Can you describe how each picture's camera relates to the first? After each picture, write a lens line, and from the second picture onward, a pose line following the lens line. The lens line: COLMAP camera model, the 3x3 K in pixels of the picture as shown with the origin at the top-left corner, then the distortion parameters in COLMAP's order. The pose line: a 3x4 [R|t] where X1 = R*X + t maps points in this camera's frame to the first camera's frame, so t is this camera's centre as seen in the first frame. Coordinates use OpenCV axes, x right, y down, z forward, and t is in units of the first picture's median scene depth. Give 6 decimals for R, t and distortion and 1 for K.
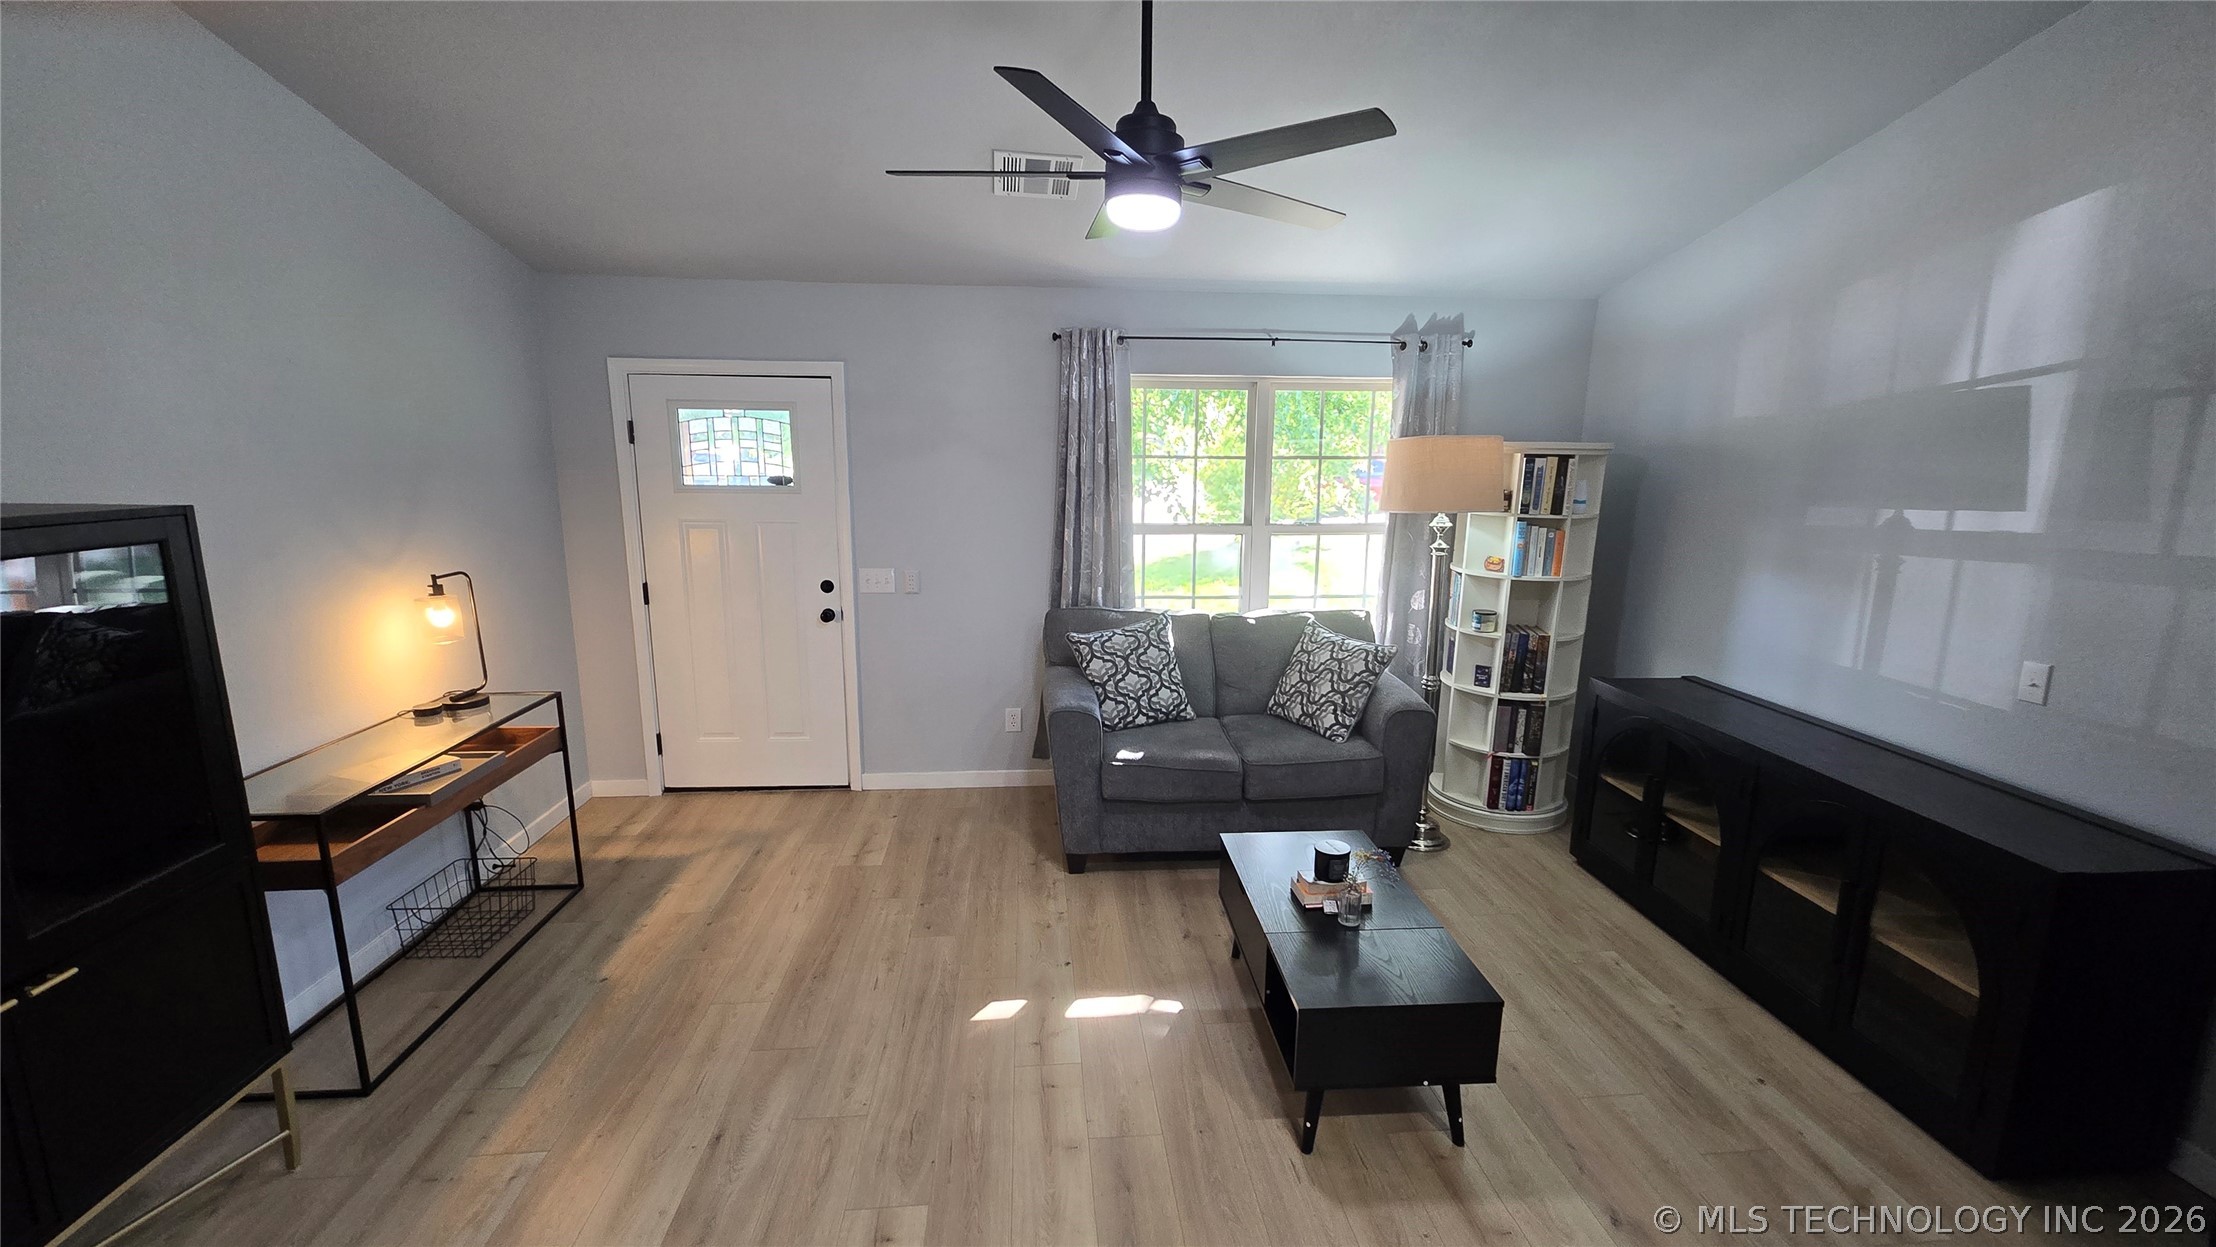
lens RADIAL K [[908.4, 0, 1103.7], [0, 908.4, 632.3], [0, 0, 1]] dist [0.001638, -0.001146]
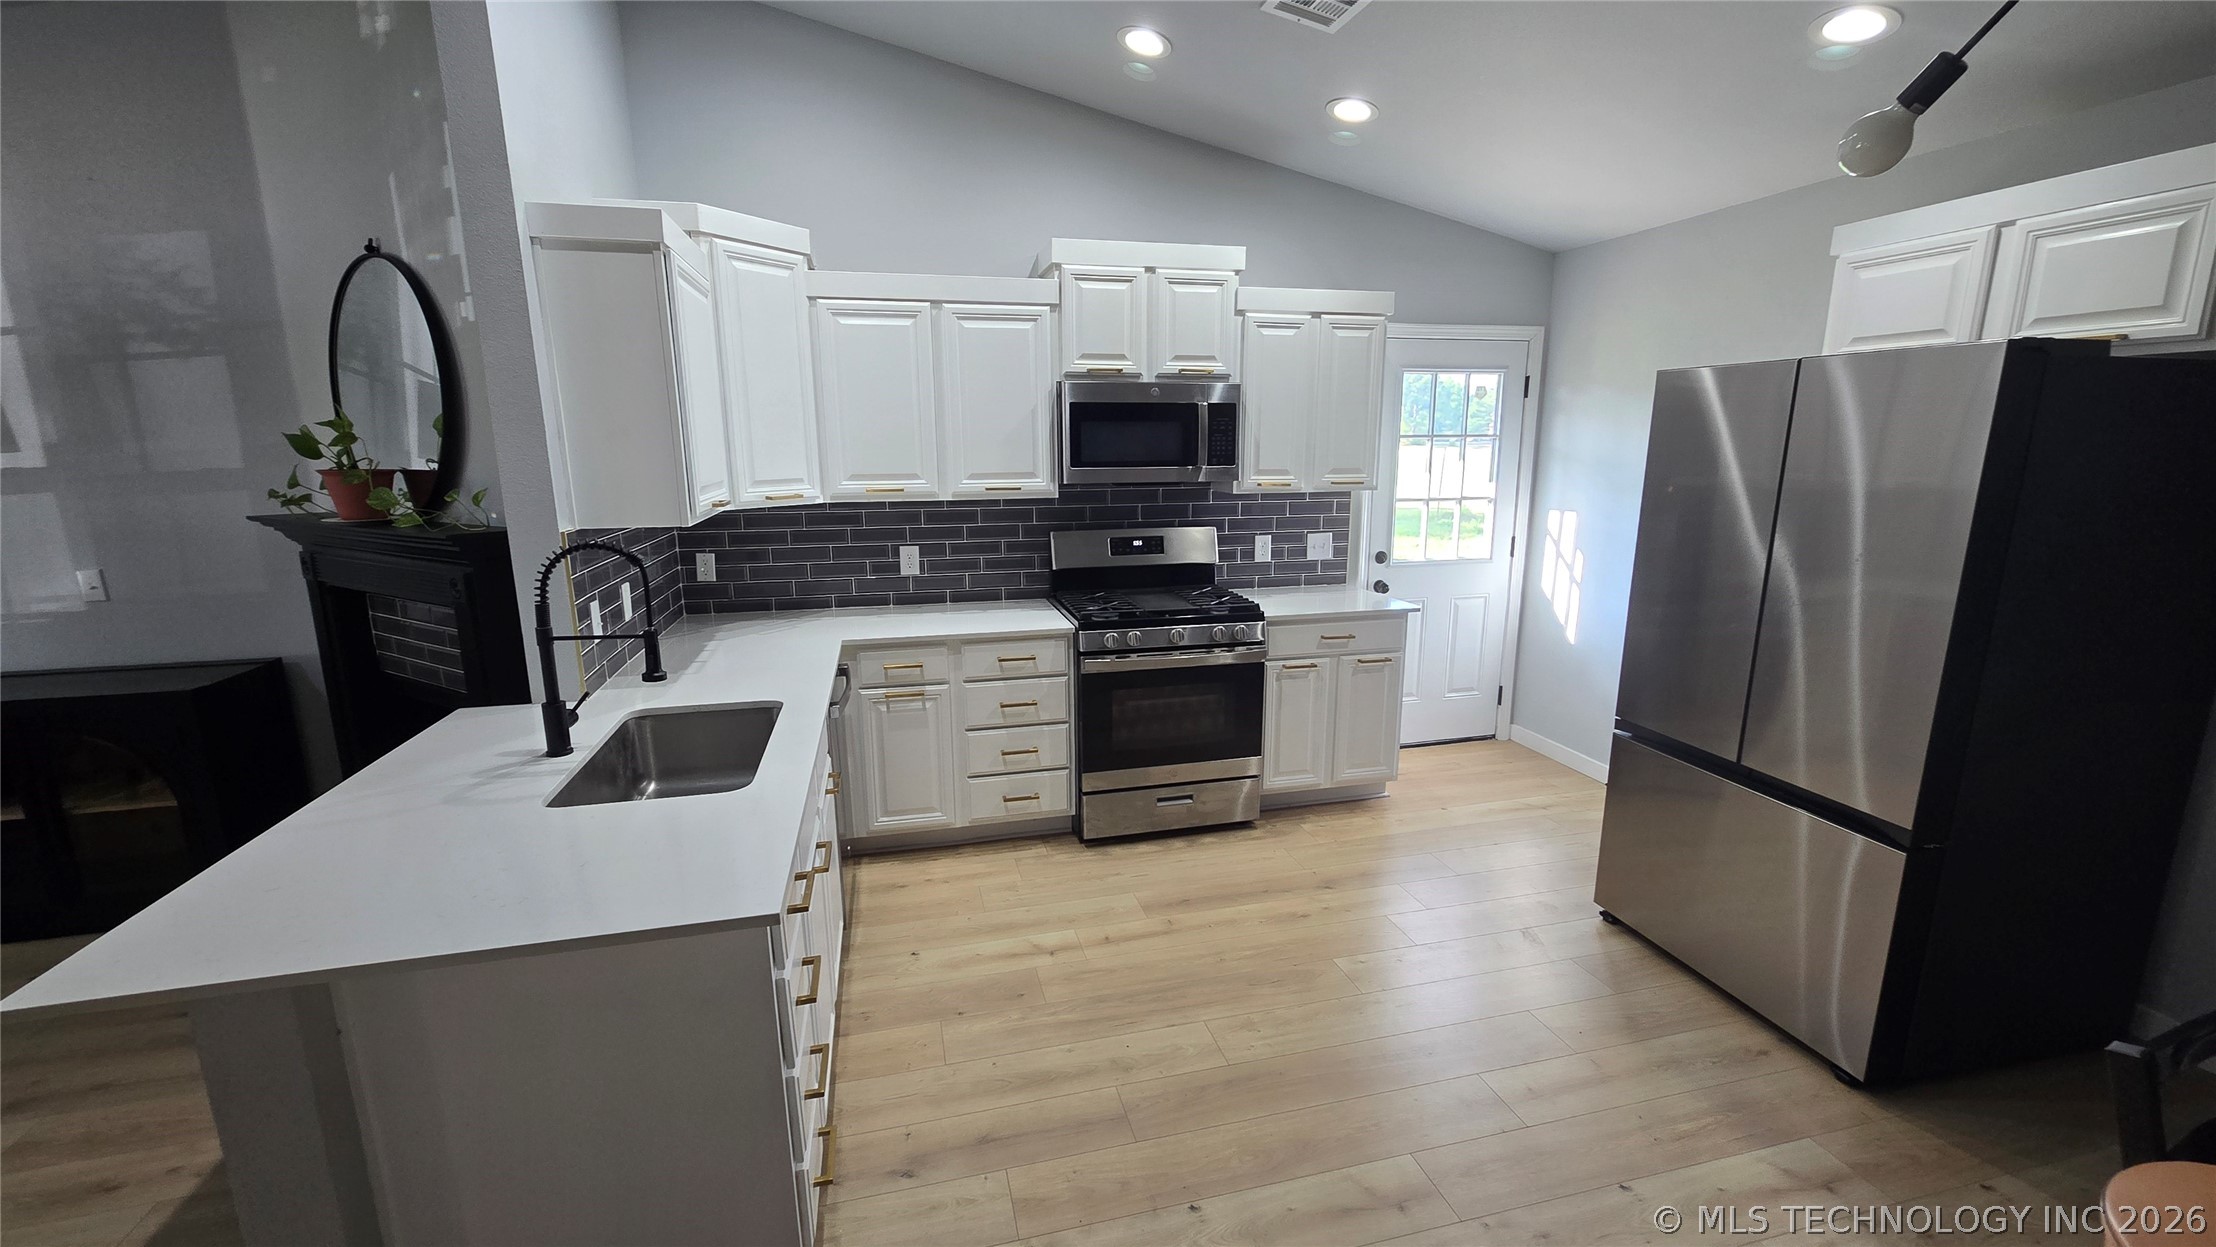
lens RADIAL K [[908.4, 0, 1110.5], [0, 908.4, 618.0], [0, 0, 1]] dist [0.001638, -0.001146]
pose [[-0.177808, -0.201712, 0.963170, -0.357785], [0.184720, 0.954527, 0.234003, 0.050447], [-0.966573, 0.219524, -0.132462, -0.150887]]
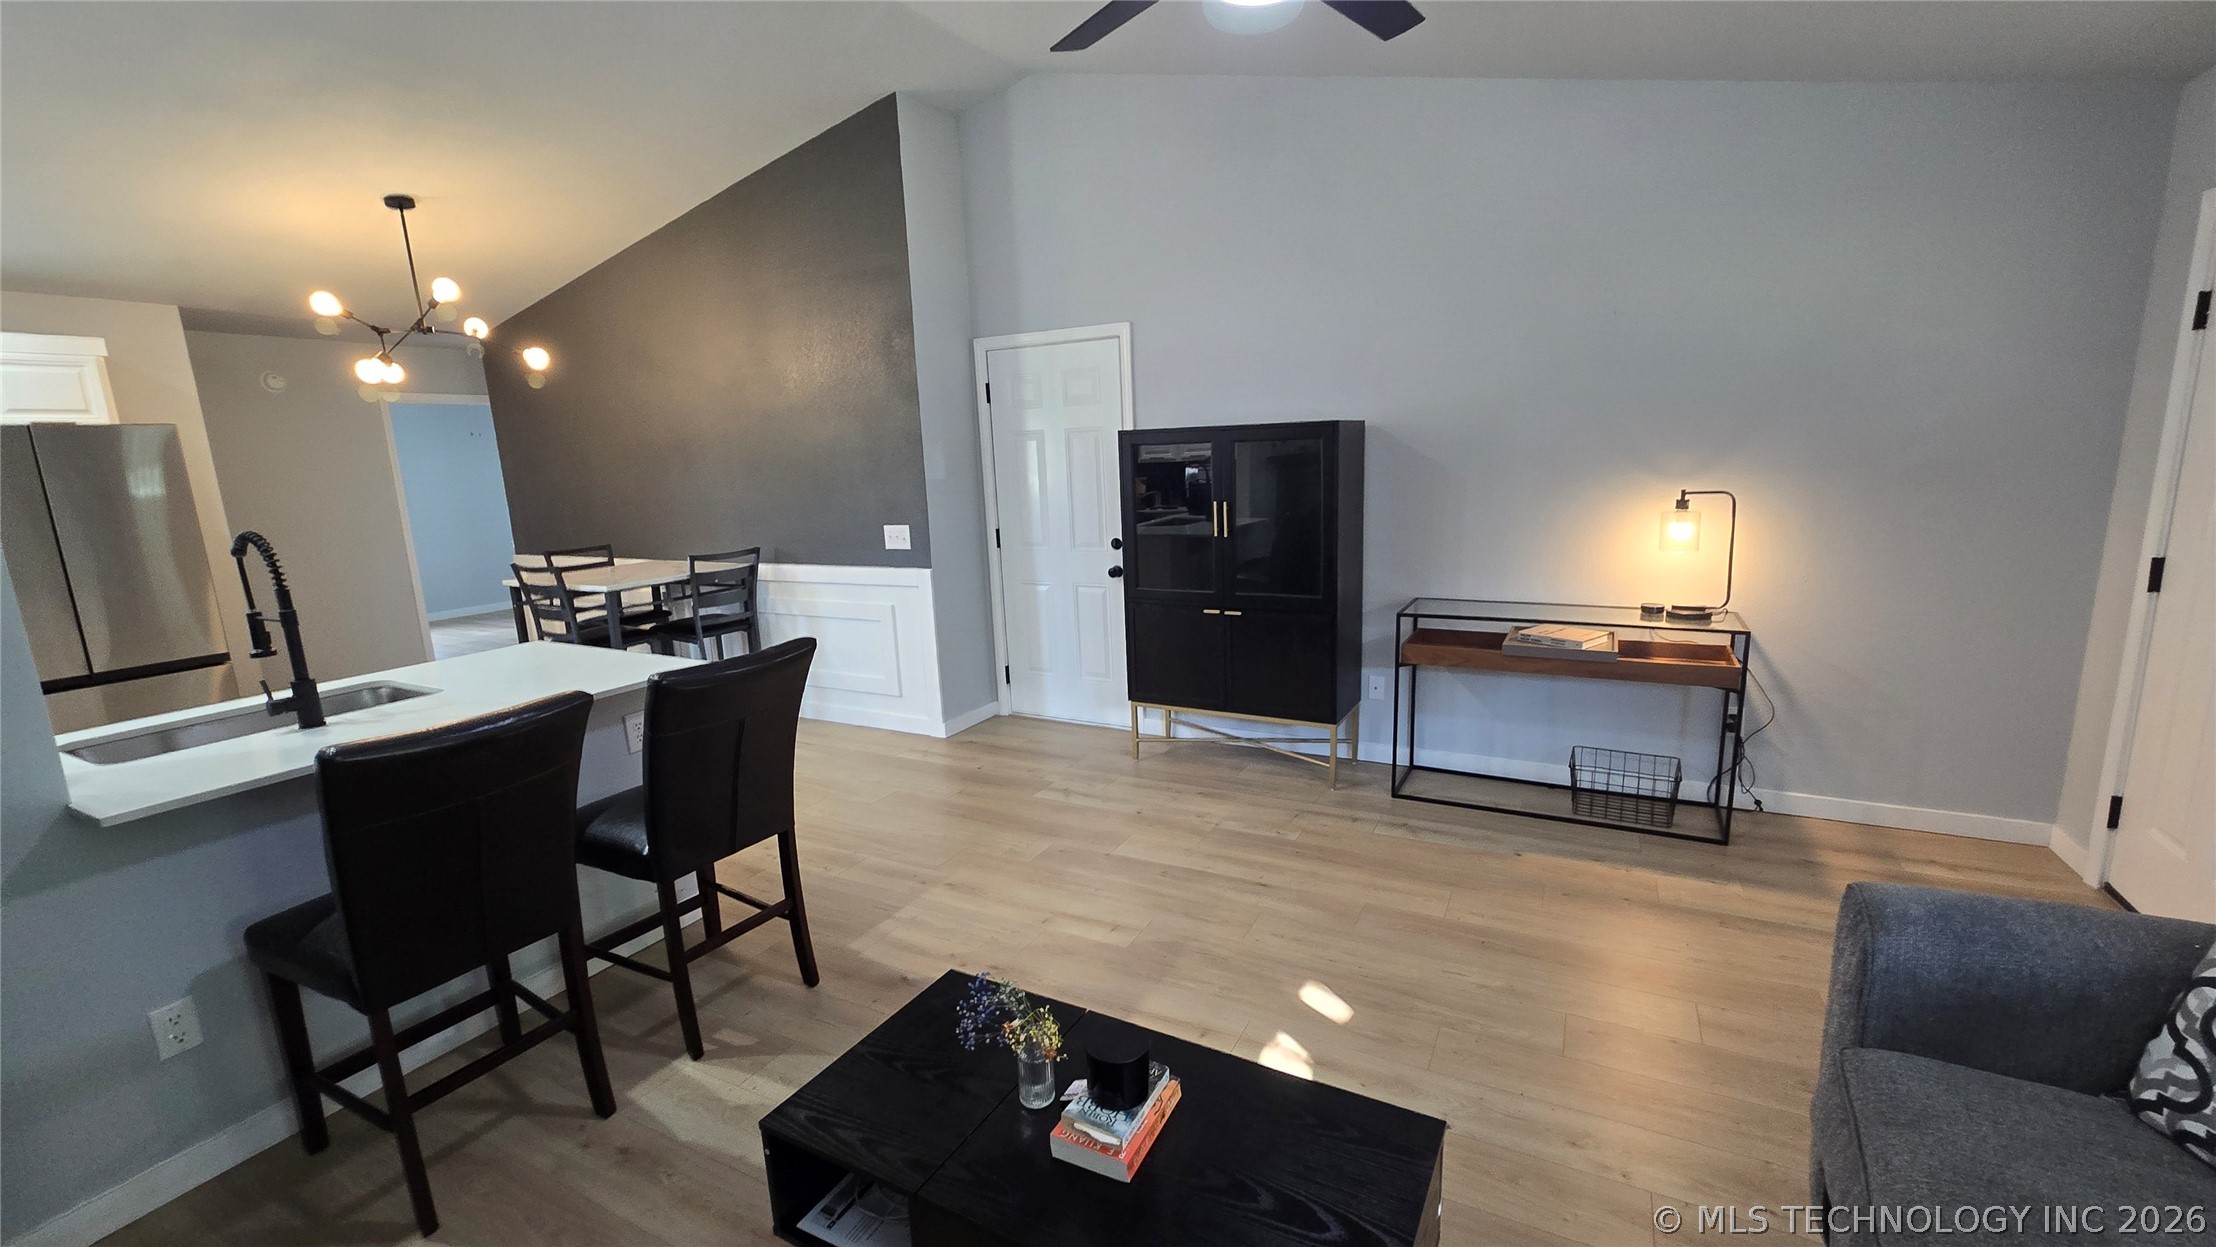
lens RADIAL K [[908.4, 0, 1115.1], [0, 908.4, 624.6], [0, 0, 1]] dist [0.001638, -0.001146]
pose [[-0.536443, 0.180568, -0.824393, 0.725610], [-0.123452, 0.949545, 0.288312, -0.183252], [0.834858, 0.256436, -0.487086, 1.305614]]
